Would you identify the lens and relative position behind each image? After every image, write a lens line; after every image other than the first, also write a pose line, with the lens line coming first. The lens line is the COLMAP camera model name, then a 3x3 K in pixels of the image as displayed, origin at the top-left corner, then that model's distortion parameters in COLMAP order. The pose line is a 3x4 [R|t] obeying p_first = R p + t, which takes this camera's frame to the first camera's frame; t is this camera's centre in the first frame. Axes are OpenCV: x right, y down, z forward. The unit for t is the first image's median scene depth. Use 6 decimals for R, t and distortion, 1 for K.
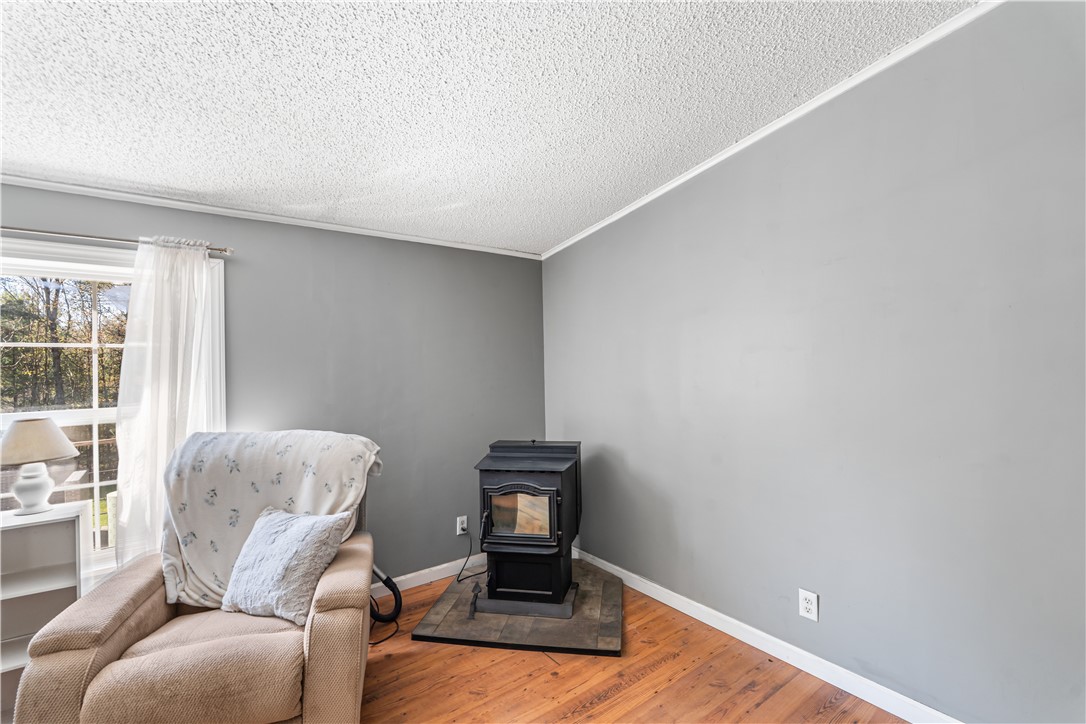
lens RADIAL K [[481.9, 0, 545.4], [0, 481.9, 364.4], [0, 0, 1]] dist [-0.003101, -0.000129]
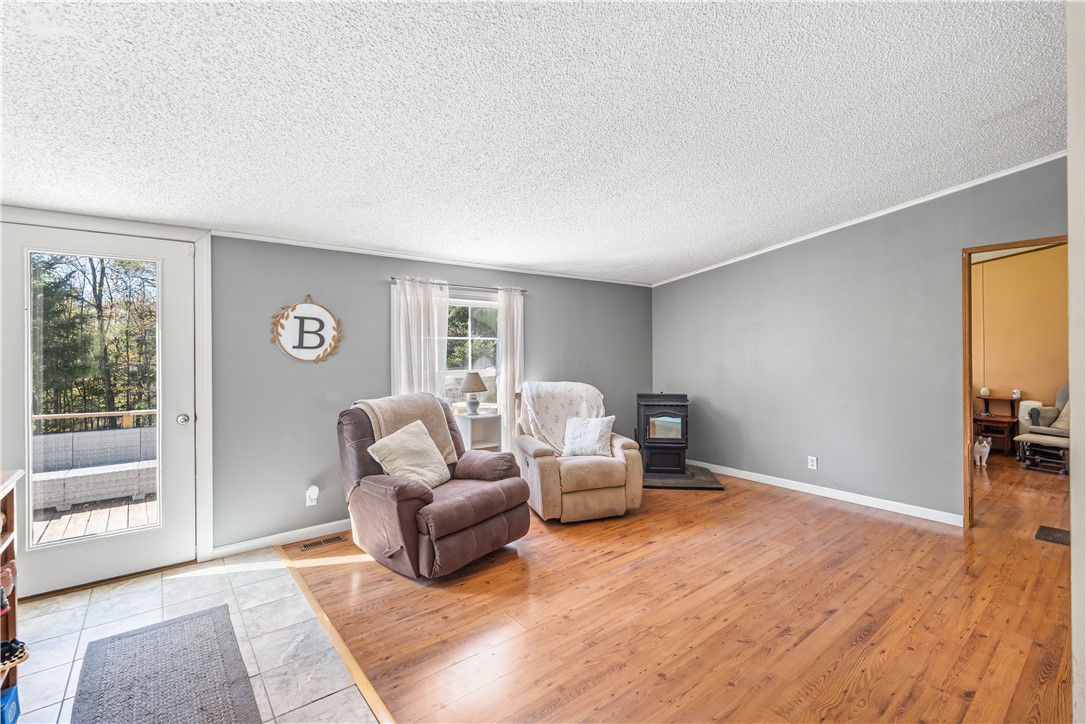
lens RADIAL K [[481.9, 0, 536.1], [0, 481.9, 359.6], [0, 0, 1]] dist [-0.003101, -0.000129]
pose [[0.999455, 0.013173, 0.030279, -0.715705], [-0.013886, 0.999629, 0.023443, -0.001431], [-0.029959, -0.023851, 0.999267, -1.040528]]
